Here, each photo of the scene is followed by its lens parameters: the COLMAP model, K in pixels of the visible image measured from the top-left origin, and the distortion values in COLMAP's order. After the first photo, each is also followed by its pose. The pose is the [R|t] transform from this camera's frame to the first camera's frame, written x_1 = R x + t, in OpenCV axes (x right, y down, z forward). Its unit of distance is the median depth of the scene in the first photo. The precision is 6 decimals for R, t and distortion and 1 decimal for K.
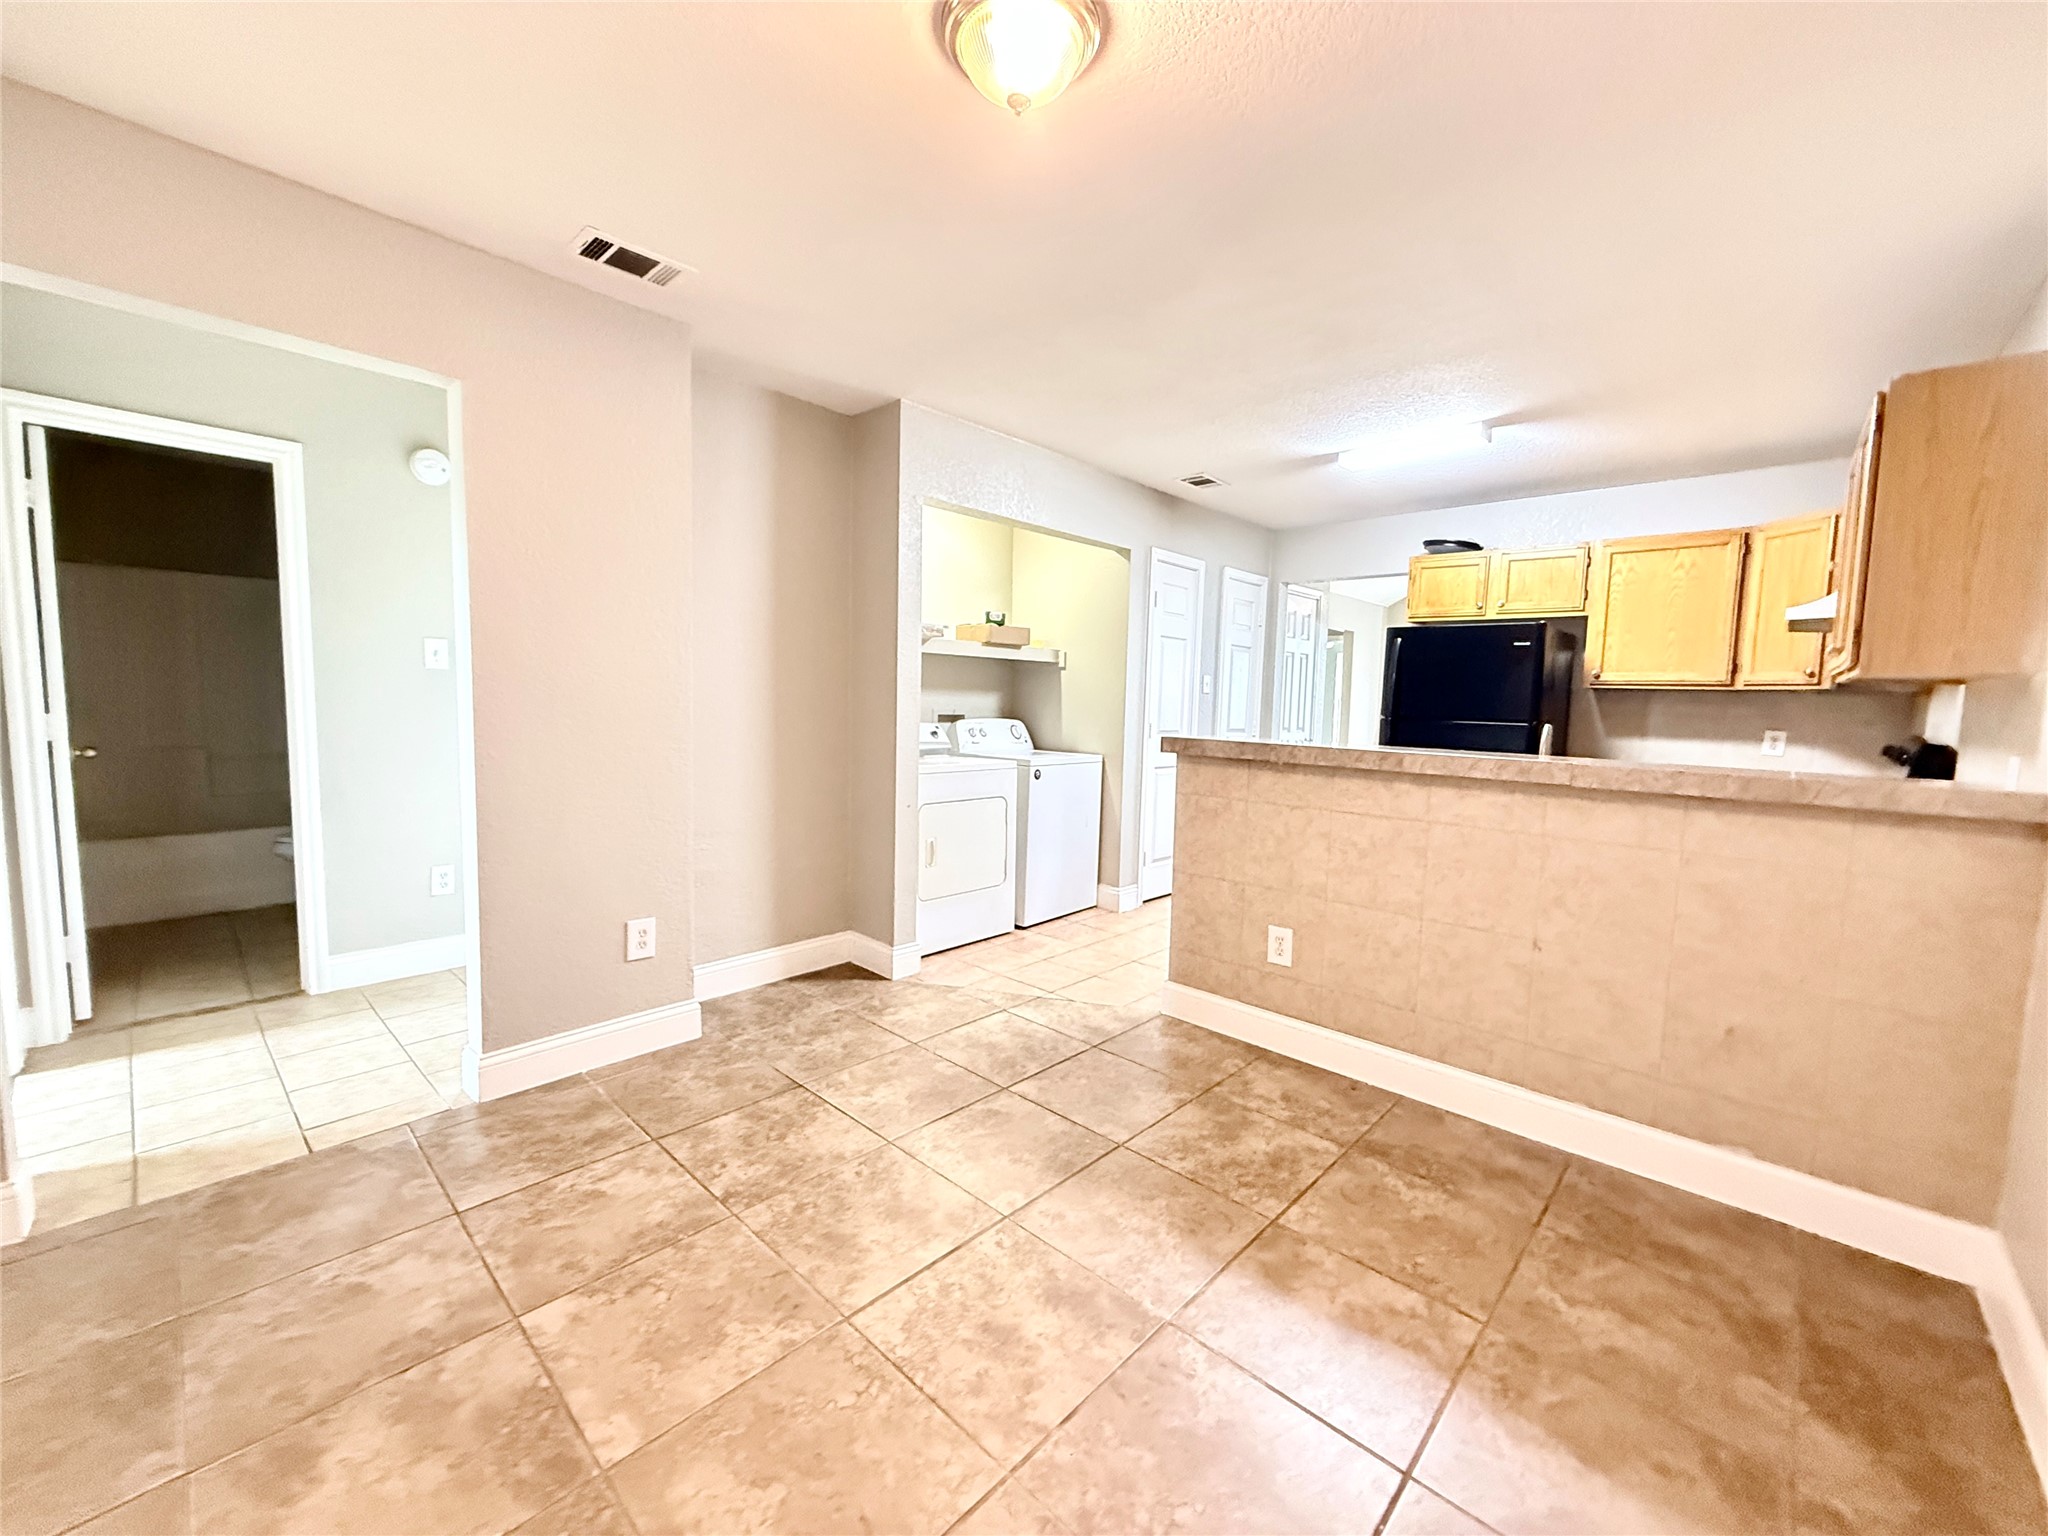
lens RADIAL K [[818.3, 0, 1025.6], [0, 818.3, 763.2], [0, 0, 1]] dist [0.001418, 0.000124]
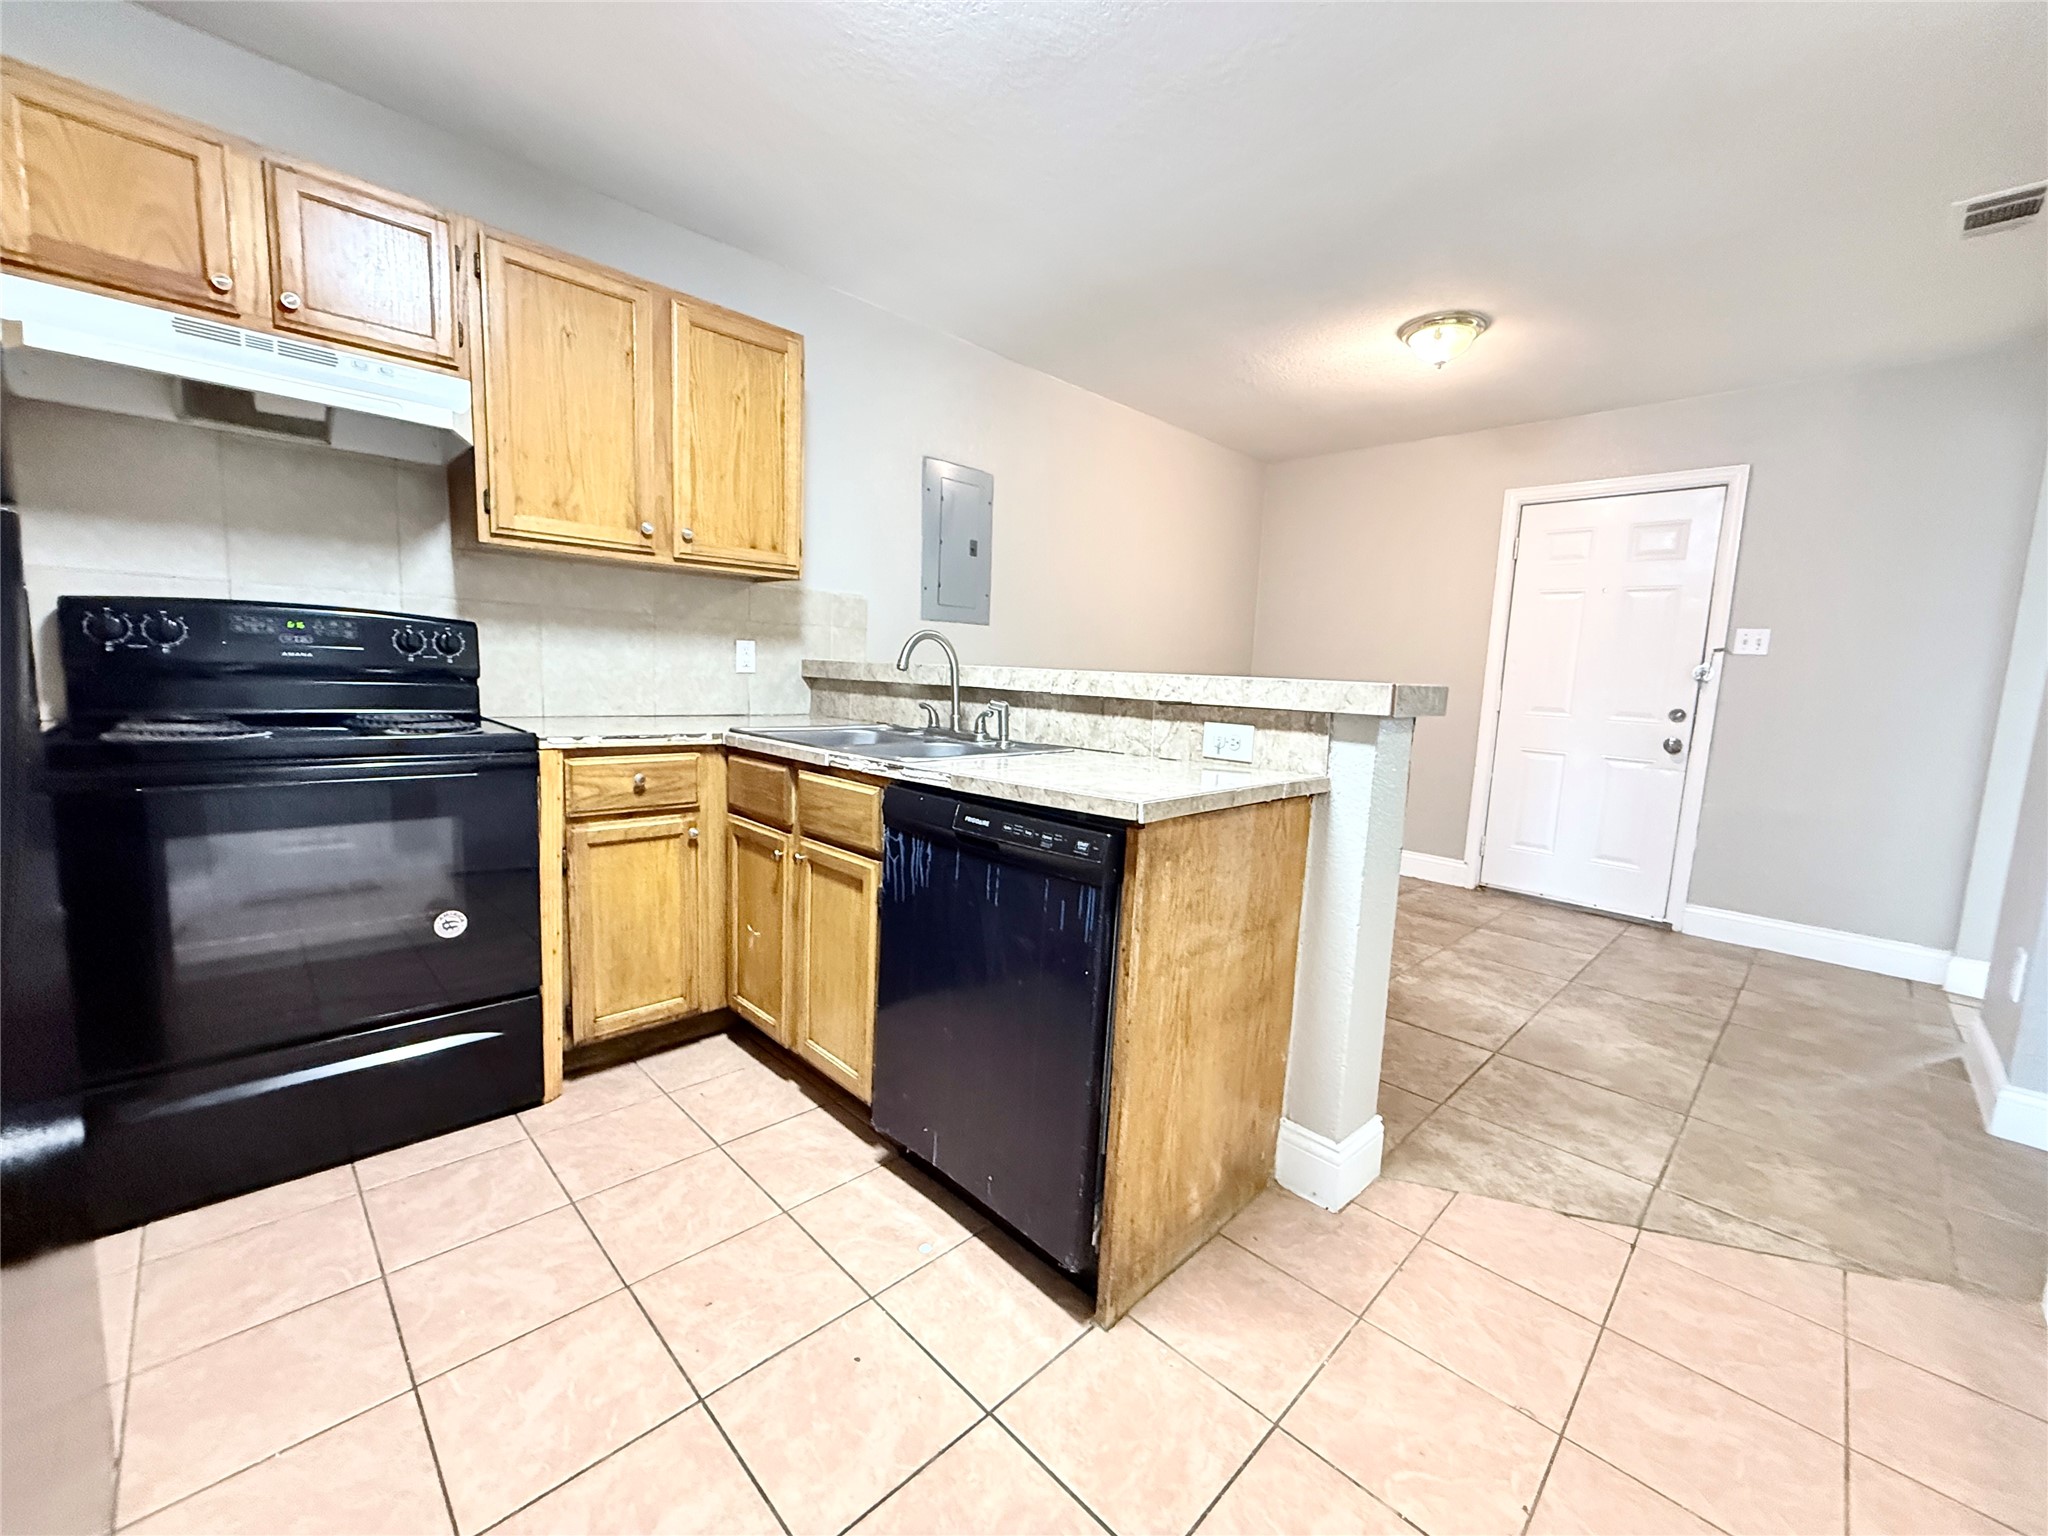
lens RADIAL K [[818.3, 0, 1023.4], [0, 818.3, 764.9], [0, 0, 1]] dist [0.001418, 0.000124]
pose [[-0.996901, -0.074224, 0.026069, 0.513476], [-0.067070, 0.975085, 0.211449, -0.093370], [-0.041114, 0.209045, -0.977041, 1.843296]]
